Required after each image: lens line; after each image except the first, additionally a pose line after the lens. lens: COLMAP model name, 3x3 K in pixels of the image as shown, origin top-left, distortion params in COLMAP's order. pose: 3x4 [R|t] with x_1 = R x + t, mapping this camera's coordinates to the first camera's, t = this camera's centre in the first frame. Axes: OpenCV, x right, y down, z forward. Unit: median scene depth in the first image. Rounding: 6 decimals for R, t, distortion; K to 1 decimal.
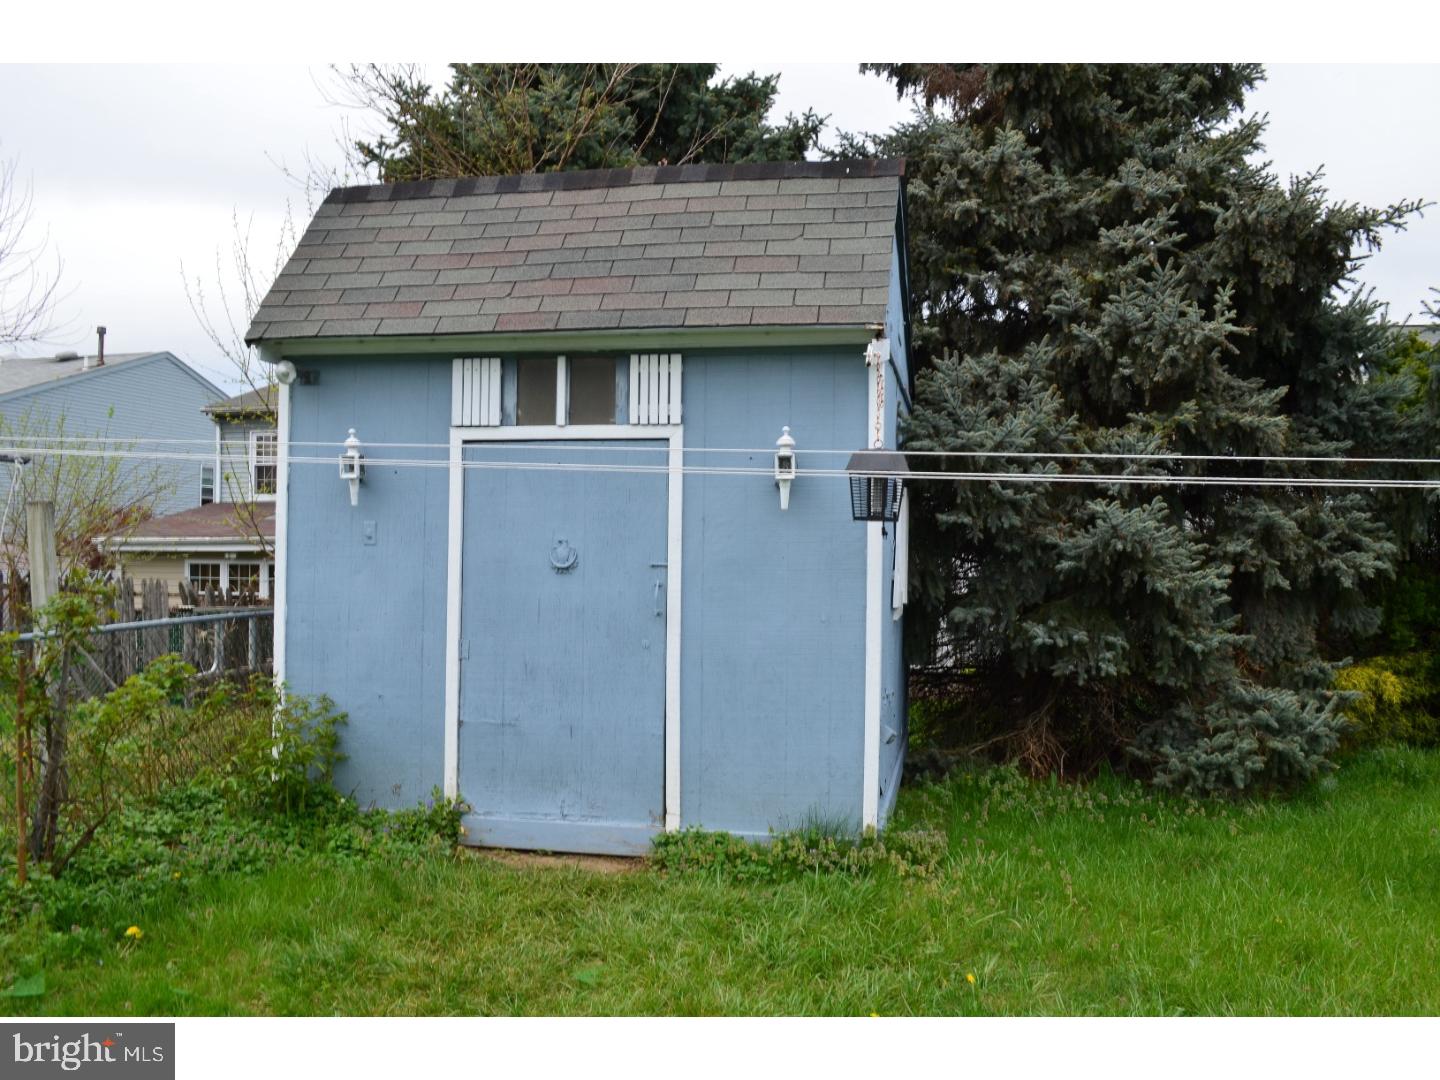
lens RADIAL K [[1148.0, 0, 720.0], [0, 1148.0, 540.0], [0, 0, 1]] dist [-0.081940, -0.004209]
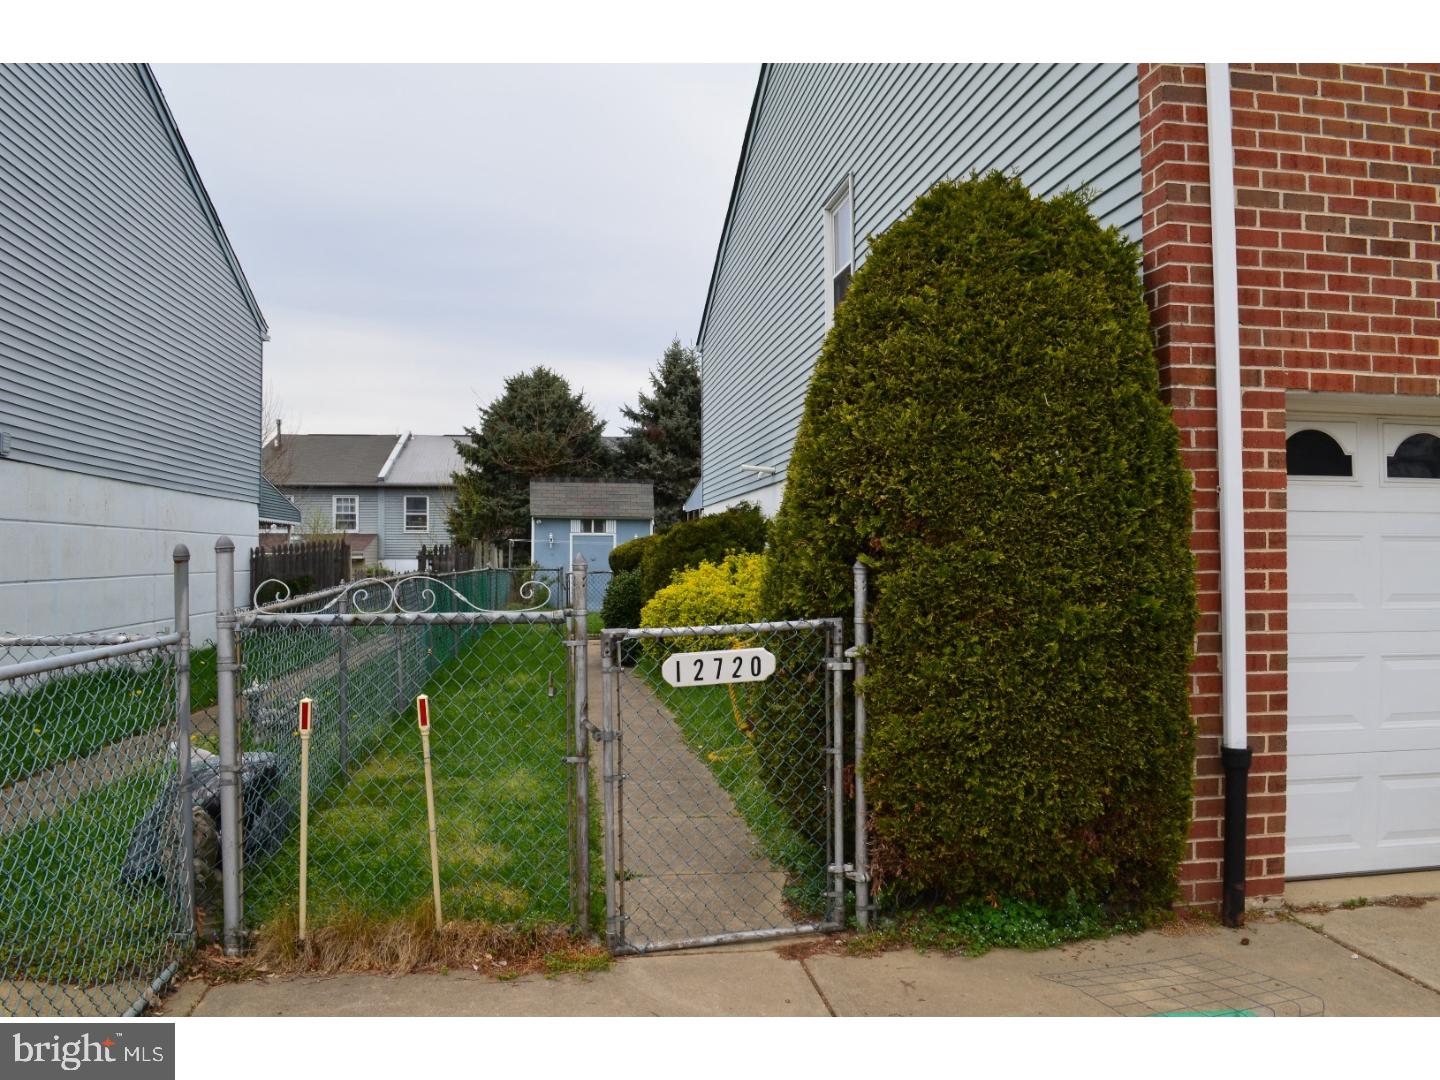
lens RADIAL K [[1148.0, 0, 720.0], [0, 1148.0, 540.0], [0, 0, 1]] dist [-0.081940, -0.004209]
pose [[0.943553, -0.007736, 0.331132, -1.334357], [0.009592, 0.999946, -0.003972, -0.038878], [-0.331084, 0.006924, 0.943576, -4.201716]]
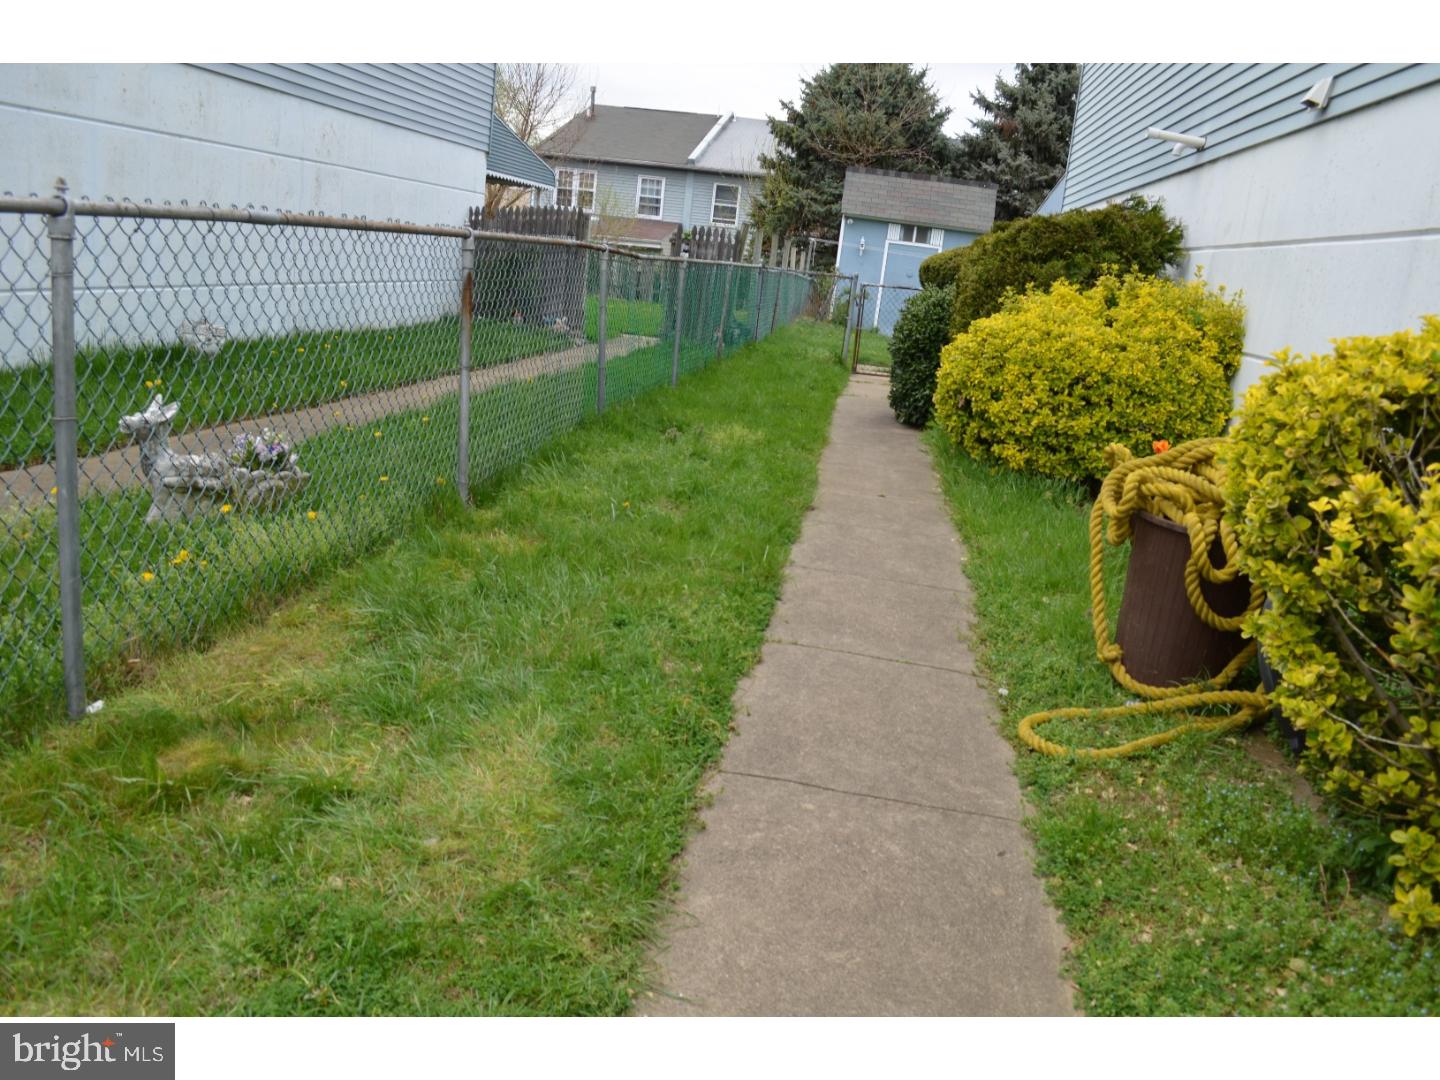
lens RADIAL K [[1148.0, 0, 720.0], [0, 1148.0, 540.0], [0, 0, 1]] dist [-0.081940, -0.004209]
pose [[0.993838, 0.081955, 0.074625, -1.090559], [-0.097991, 0.964306, 0.245991, -0.001901], [-0.051801, -0.251788, 0.966395, -3.409882]]
